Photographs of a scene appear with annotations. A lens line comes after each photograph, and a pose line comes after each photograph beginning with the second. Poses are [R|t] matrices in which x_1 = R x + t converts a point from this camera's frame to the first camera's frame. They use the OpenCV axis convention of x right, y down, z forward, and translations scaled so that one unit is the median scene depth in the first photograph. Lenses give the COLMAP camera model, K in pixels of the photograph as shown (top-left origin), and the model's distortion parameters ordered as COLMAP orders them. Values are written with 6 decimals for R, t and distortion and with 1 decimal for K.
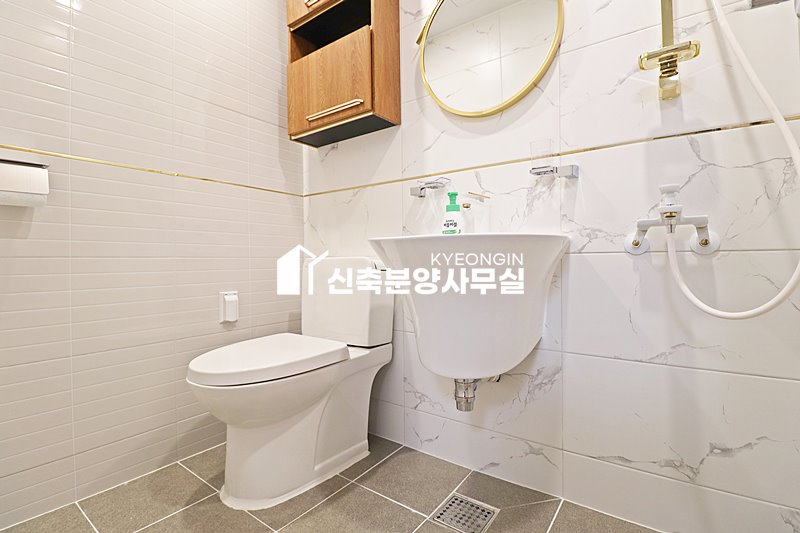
lens RADIAL K [[372.5, 0, 400.0], [0, 372.5, 260.4], [0, 0, 1]] dist [-0.016477, -0.000946]
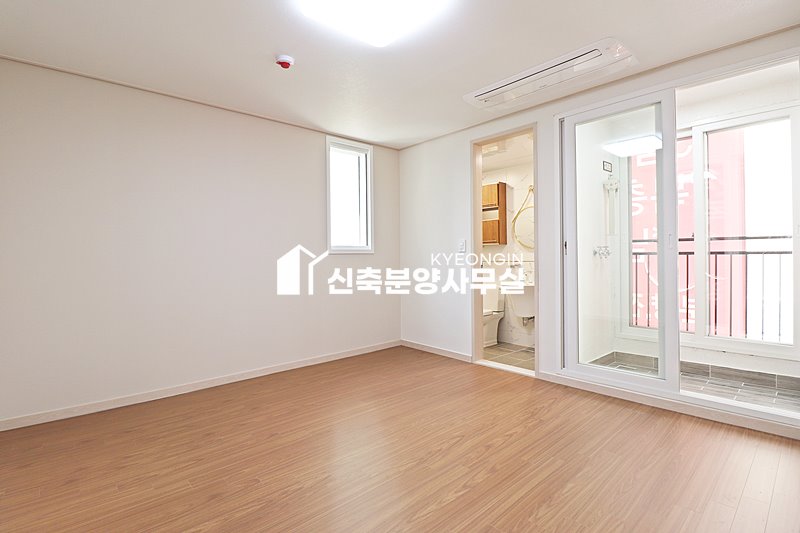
lens RADIAL K [[372.5, 0, 400.0], [0, 372.5, 260.4], [0, 0, 1]] dist [-0.016477, -0.000946]
pose [[0.975616, 0.000663, -0.219482, -0.206074], [0.000986, 0.999972, 0.007404, -0.264826], [0.219480, -0.007440, 0.975589, -2.509048]]
